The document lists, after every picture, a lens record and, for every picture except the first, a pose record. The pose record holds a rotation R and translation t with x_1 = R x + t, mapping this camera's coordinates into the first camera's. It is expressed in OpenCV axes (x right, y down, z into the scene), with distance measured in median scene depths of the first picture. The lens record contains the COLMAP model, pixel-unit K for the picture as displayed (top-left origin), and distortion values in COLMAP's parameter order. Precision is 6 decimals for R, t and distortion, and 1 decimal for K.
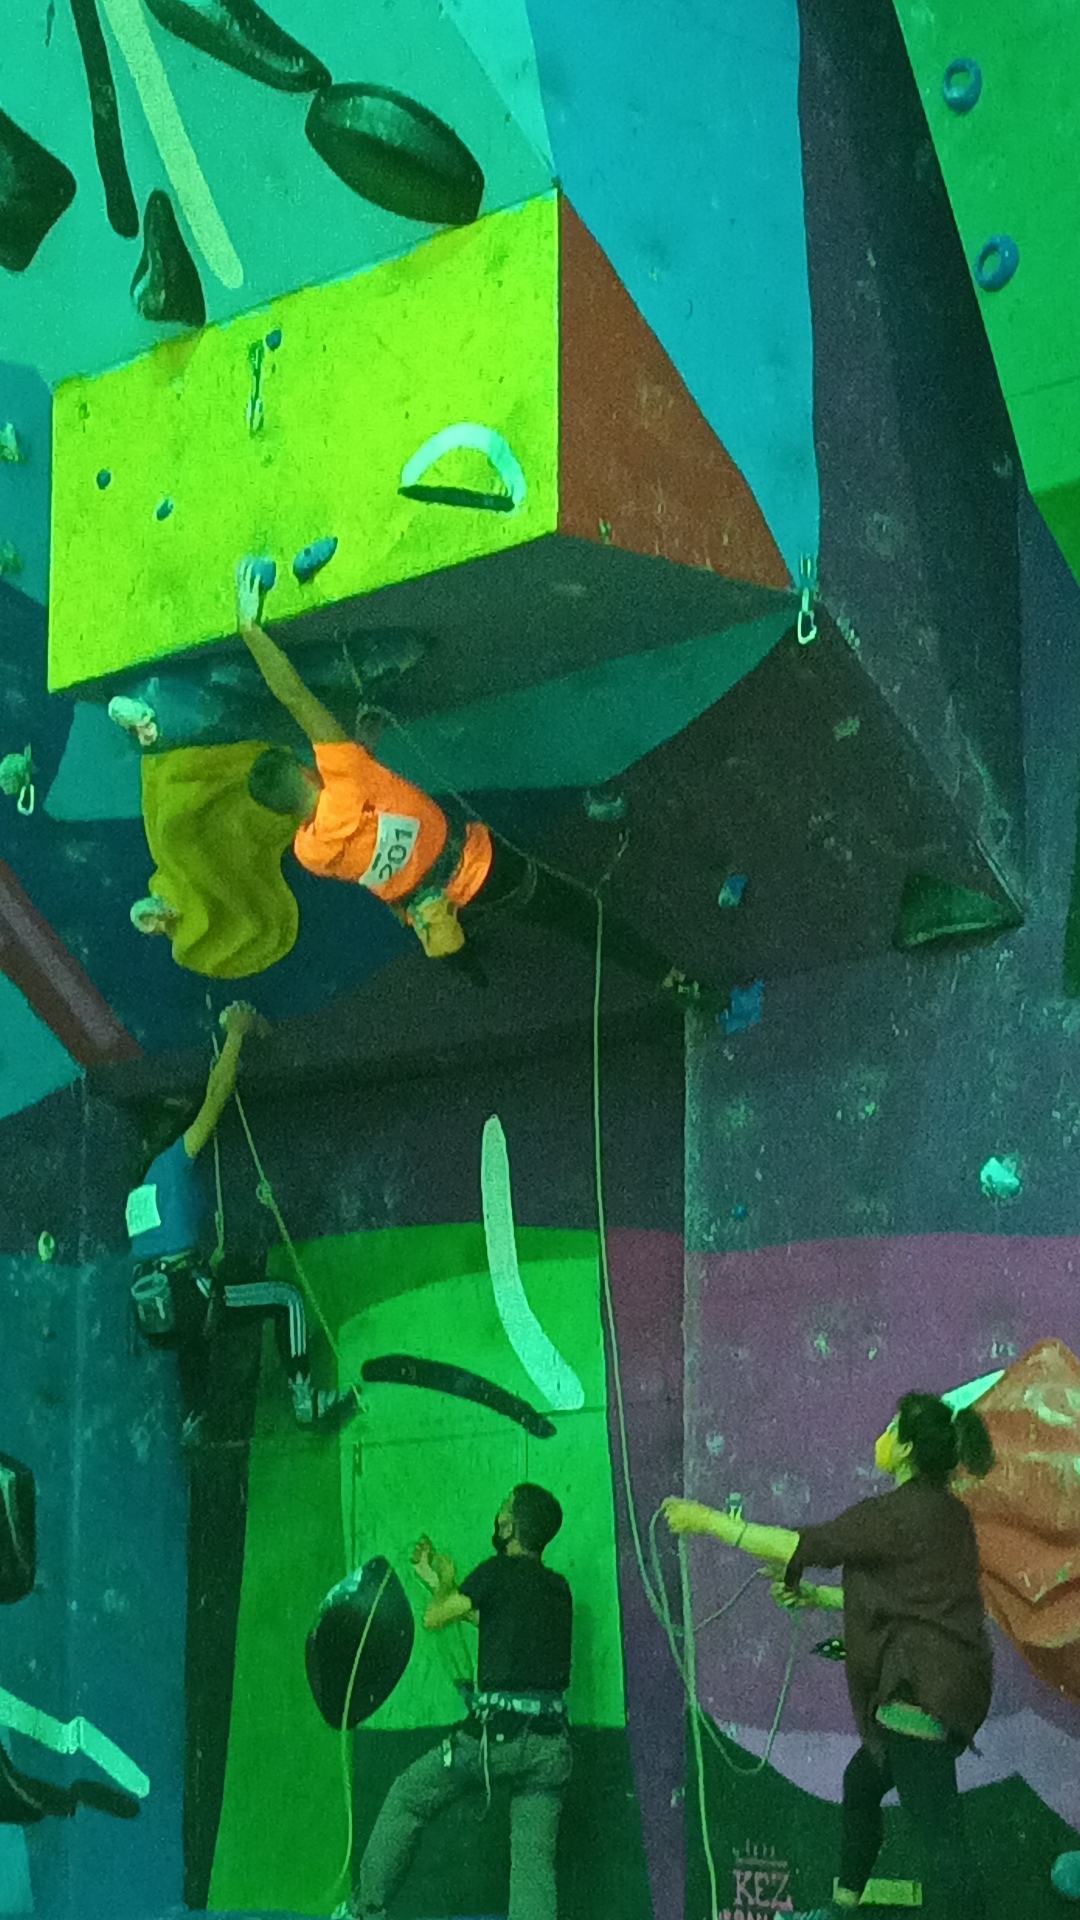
lens RADIAL K [[4403.1, 0, 585.9], [0, 4403.1, 957.3], [0, 0, 1]] dist [0.332880, -3.812641]
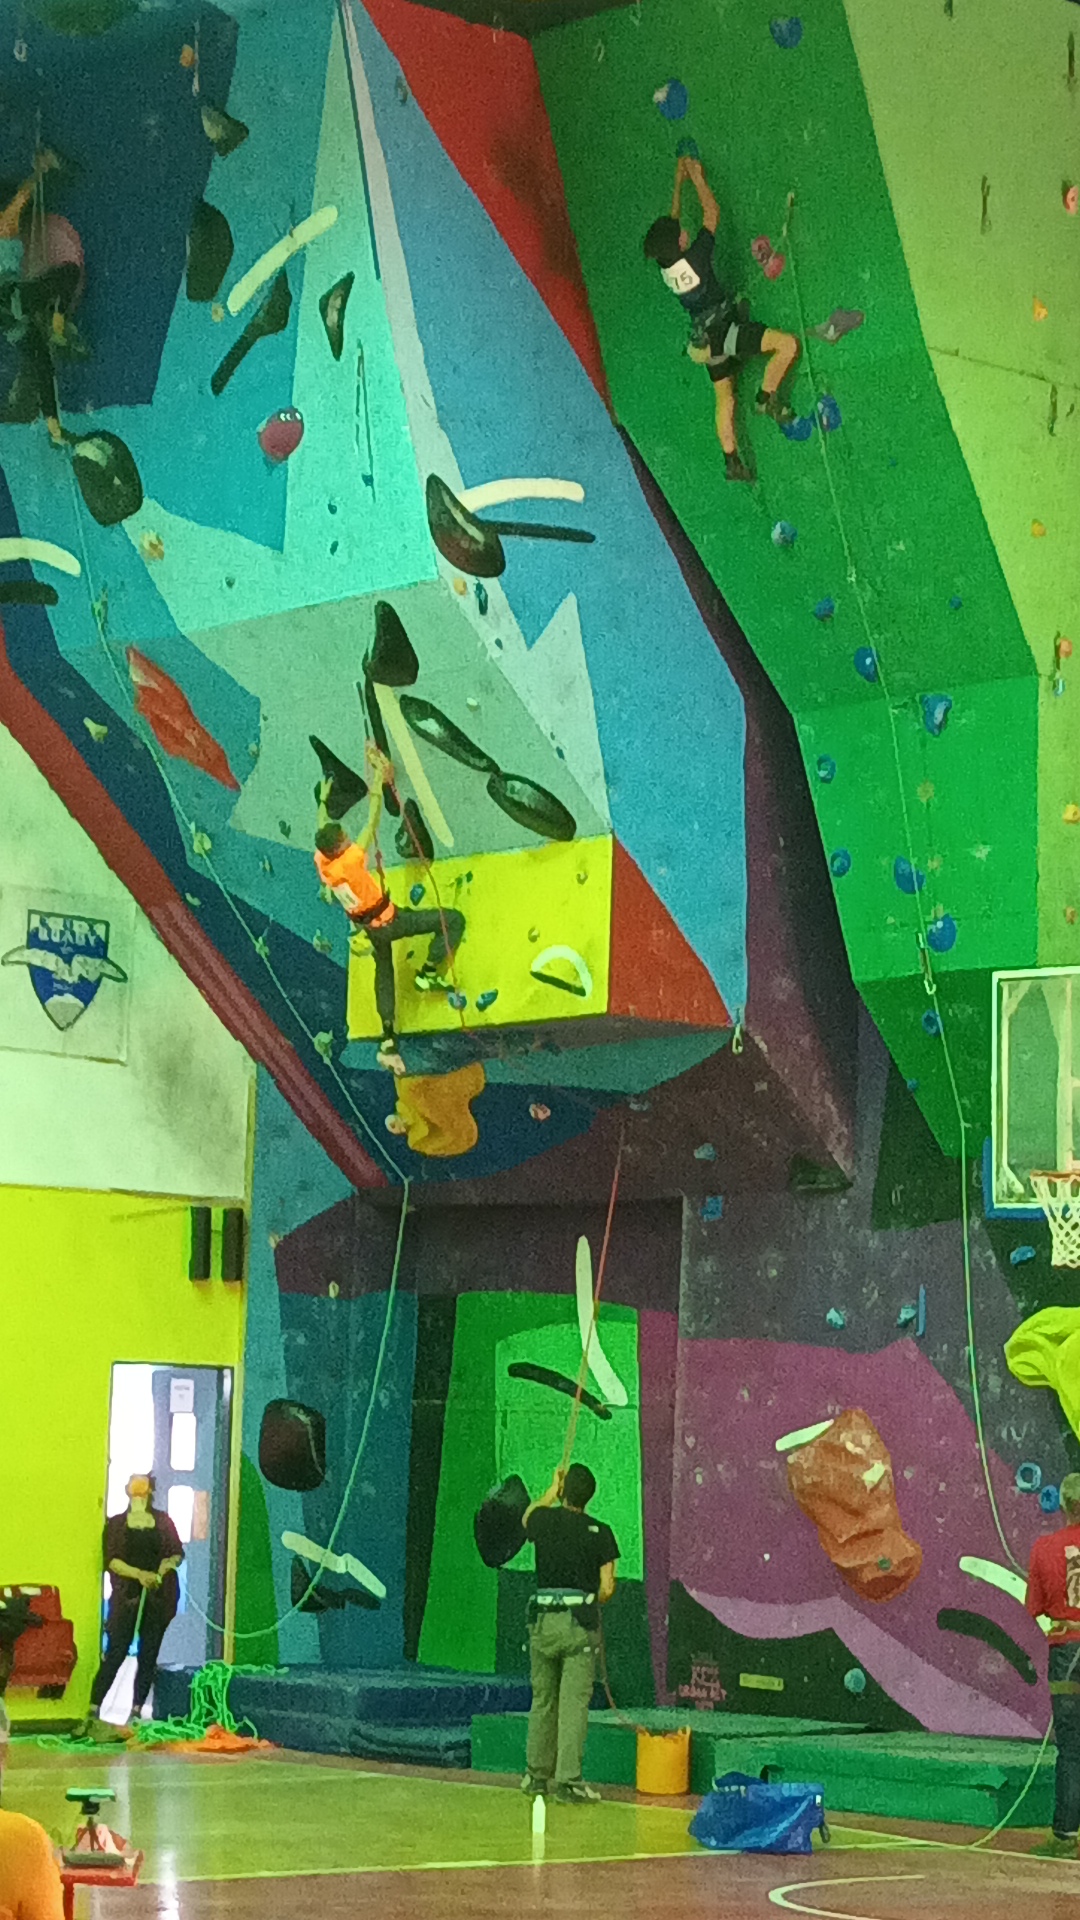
lens RADIAL K [[4403.1, 0, 585.9], [0, 4403.1, 957.3], [0, 0, 1]] dist [0.332880, -3.812641]
pose [[0.998480, 0.028301, -0.047287, 0.070443], [-0.023916, 0.995577, 0.090851, -0.274418], [0.049649, -0.089582, 0.994741, -0.887523]]
